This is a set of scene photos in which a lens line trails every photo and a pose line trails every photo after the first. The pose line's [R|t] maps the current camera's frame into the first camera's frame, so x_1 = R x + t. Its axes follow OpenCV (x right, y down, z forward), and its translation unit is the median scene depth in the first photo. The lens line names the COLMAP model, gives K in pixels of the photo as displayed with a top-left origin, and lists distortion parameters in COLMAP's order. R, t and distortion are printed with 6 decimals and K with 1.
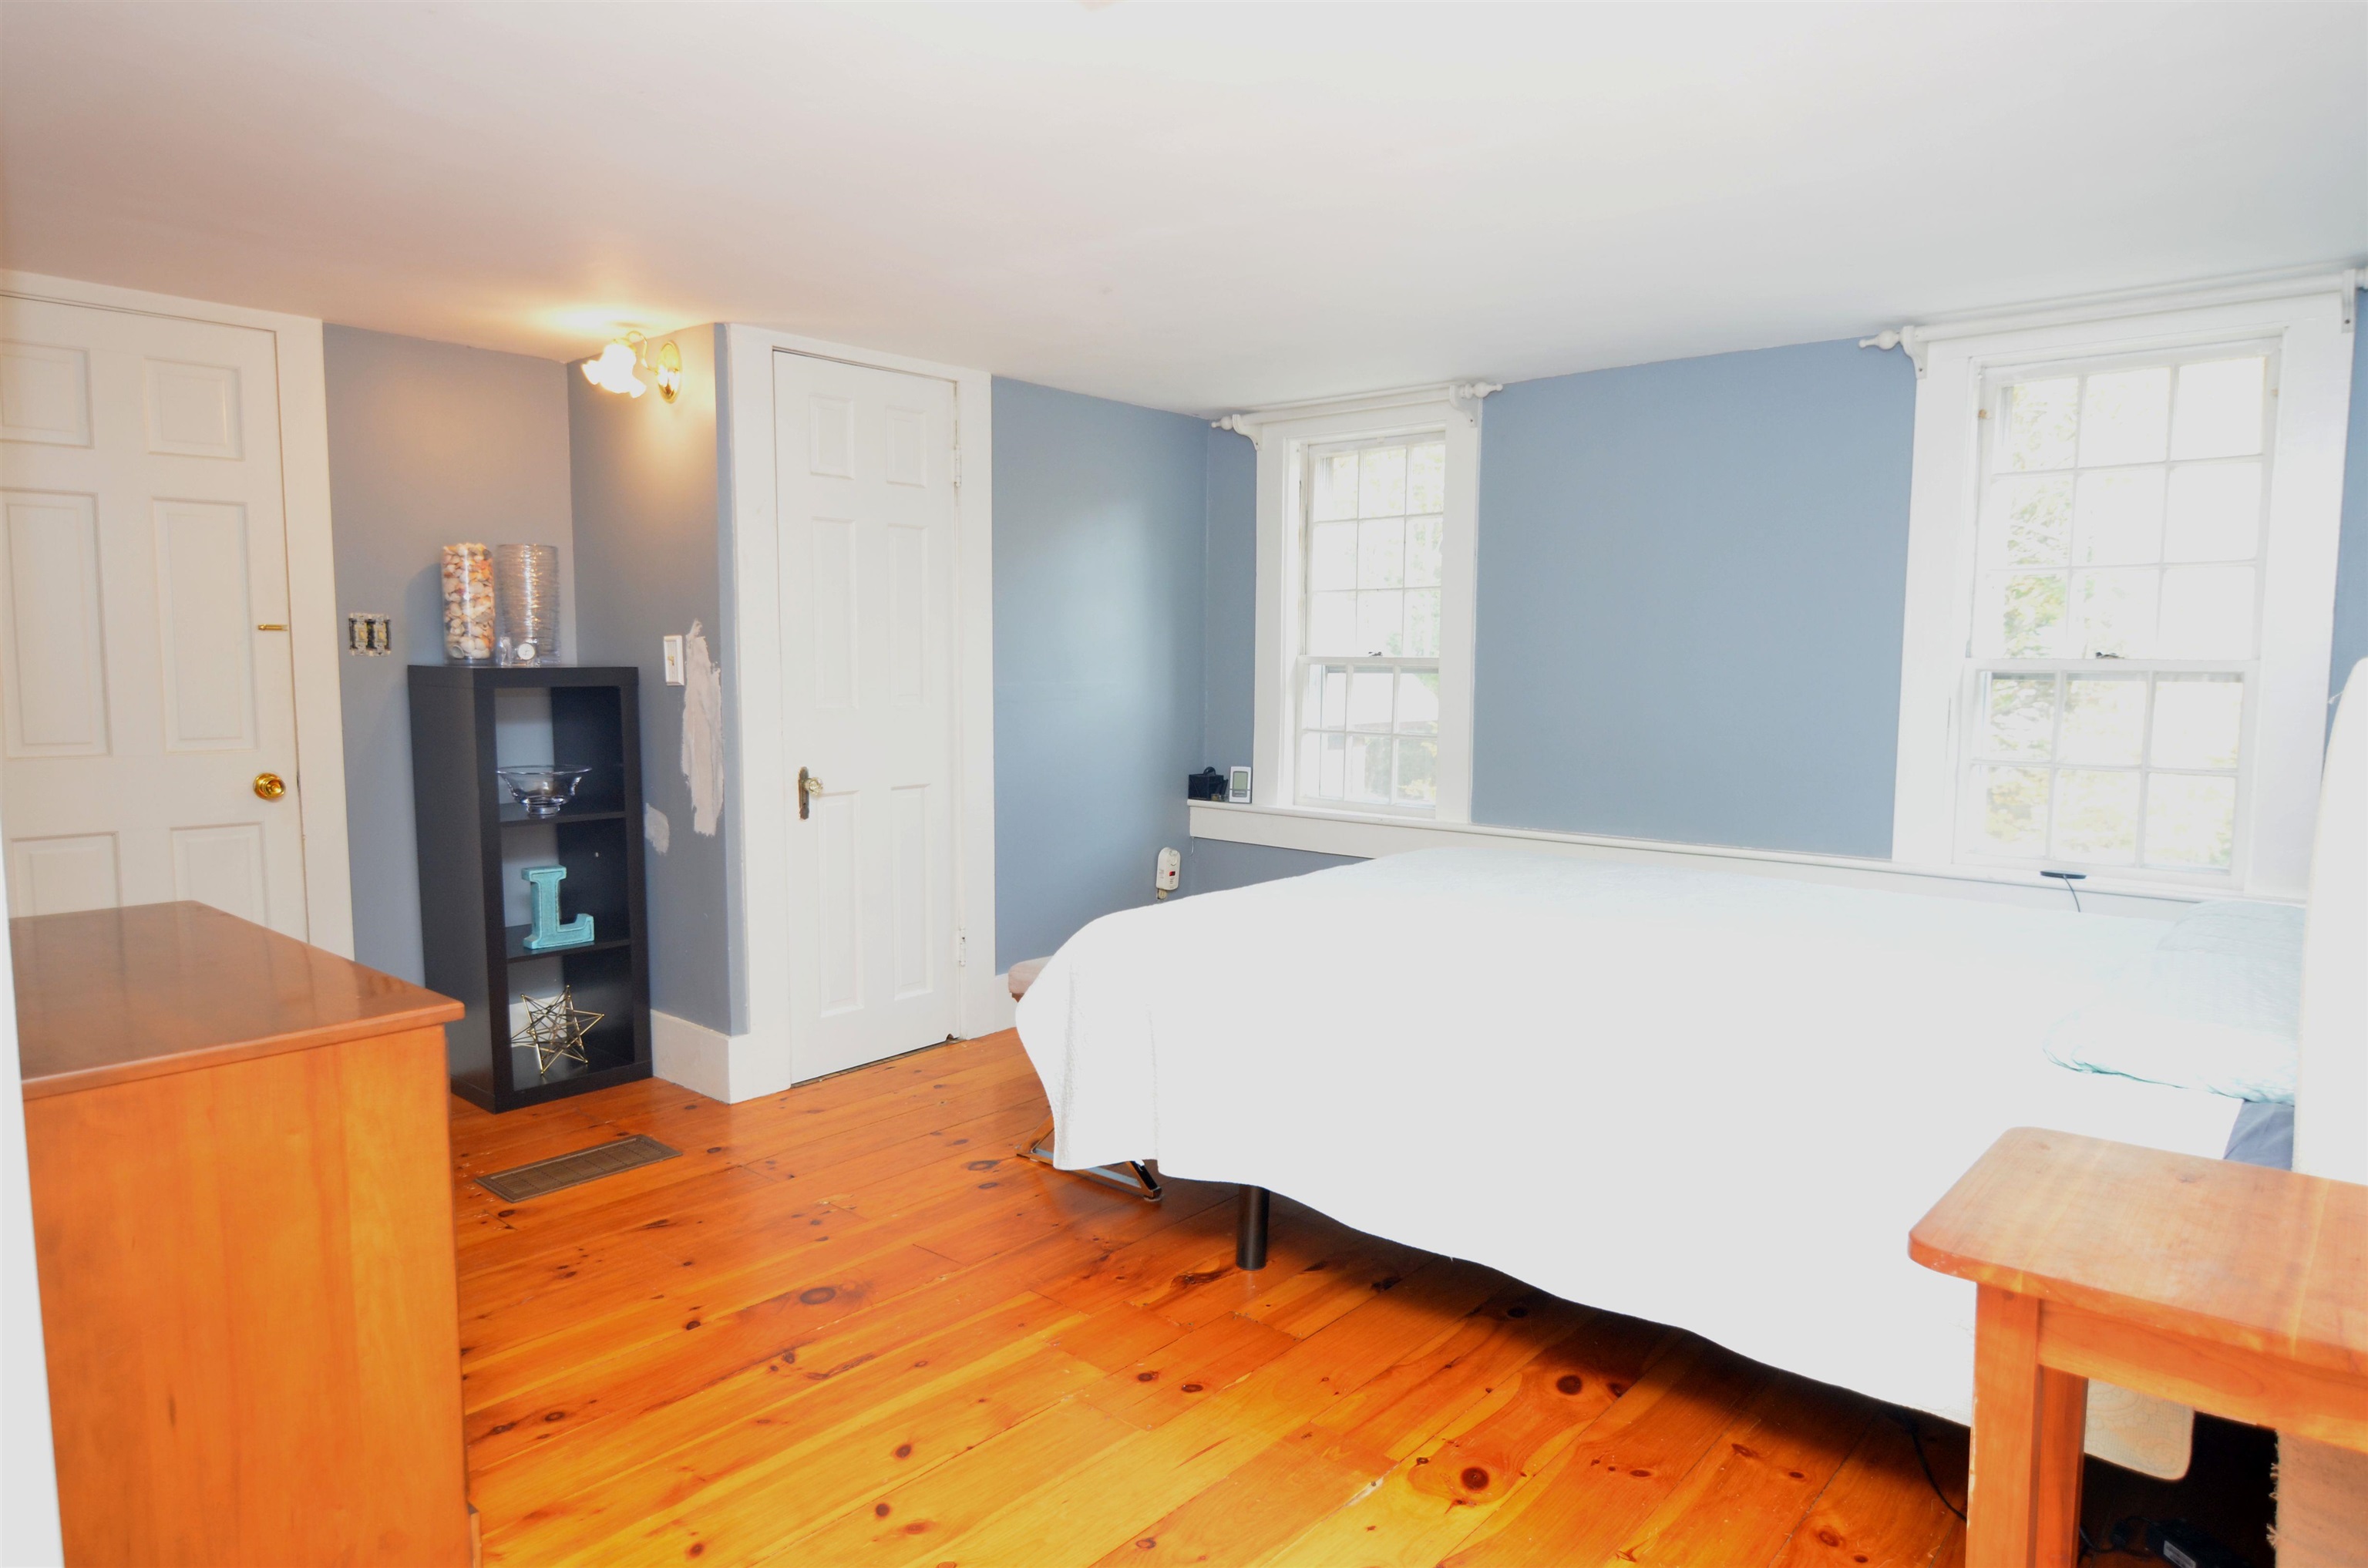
lens RADIAL K [[1438.3, 0, 1174.8], [0, 1438.3, 785.2], [0, 0, 1]] dist [-0.007969, 0.000027]
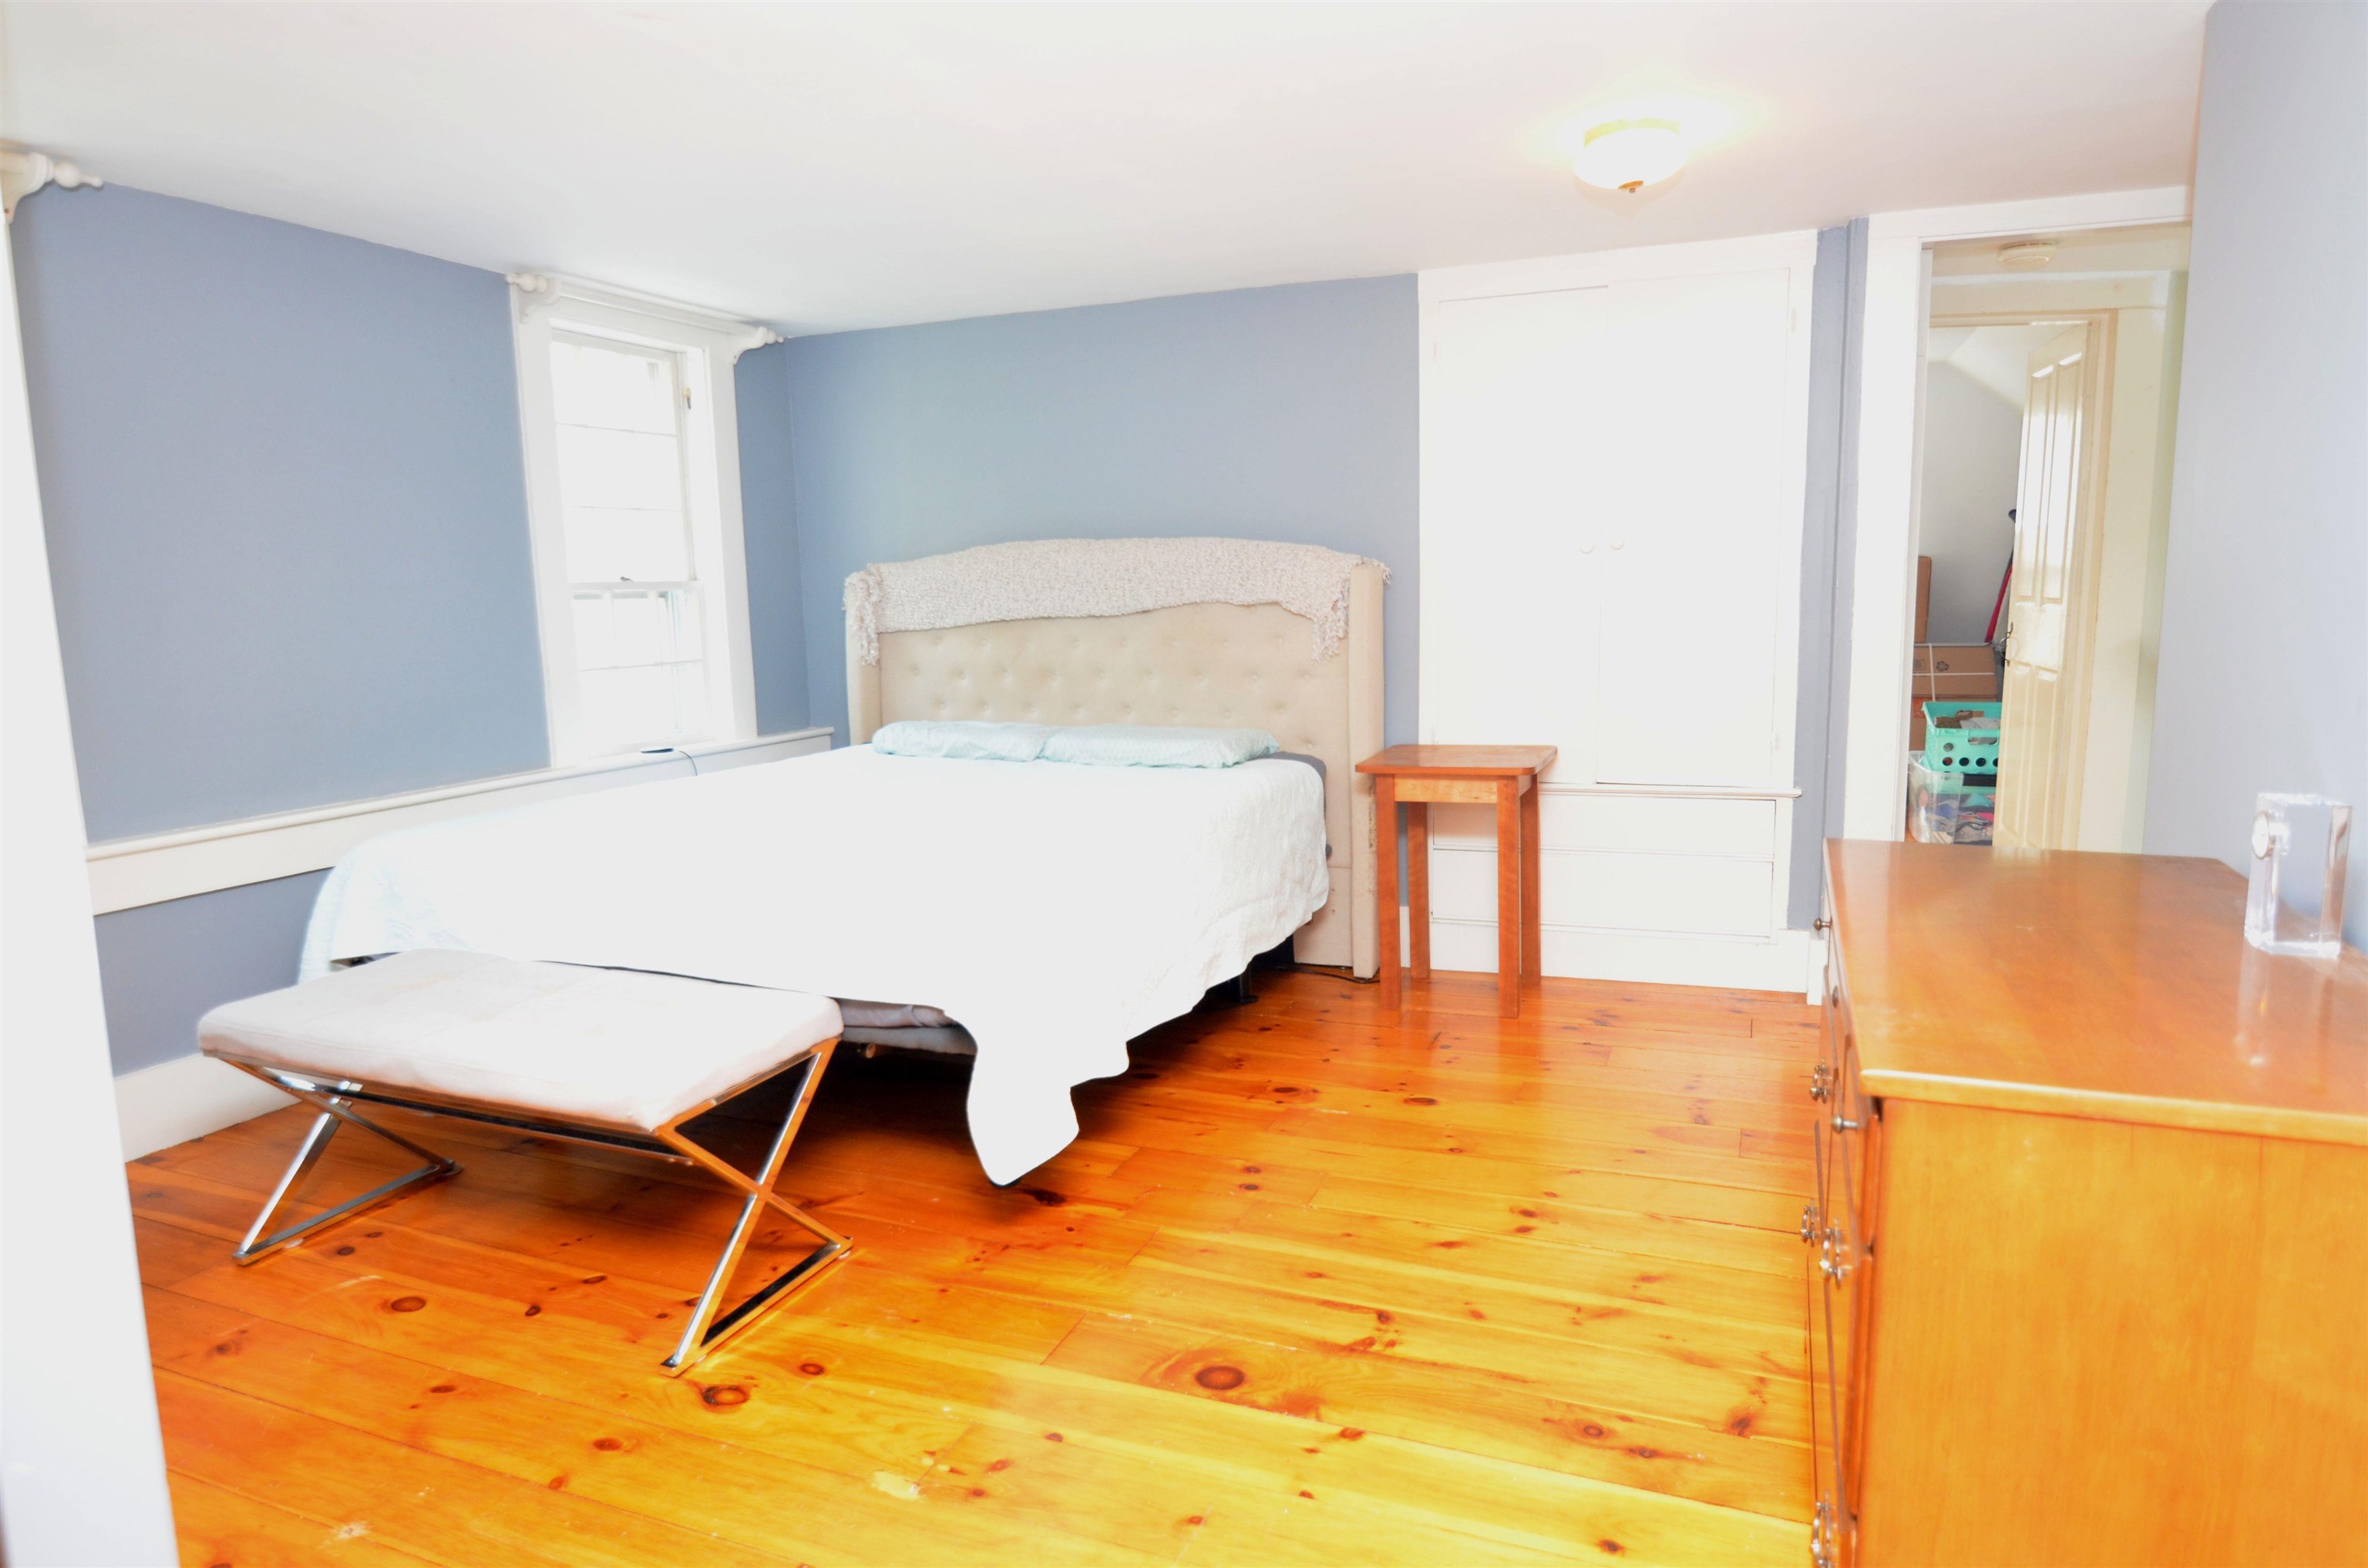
lens RADIAL K [[1438.3, 0, 1176.5], [0, 1438.3, 782.3], [0, 0, 1]] dist [-0.007969, 0.000027]
pose [[-0.327371, -0.129975, 0.935914, -0.996671], [0.096789, 0.980671, 0.170046, -0.112325], [-0.939926, 0.146255, -0.308463, 1.290625]]
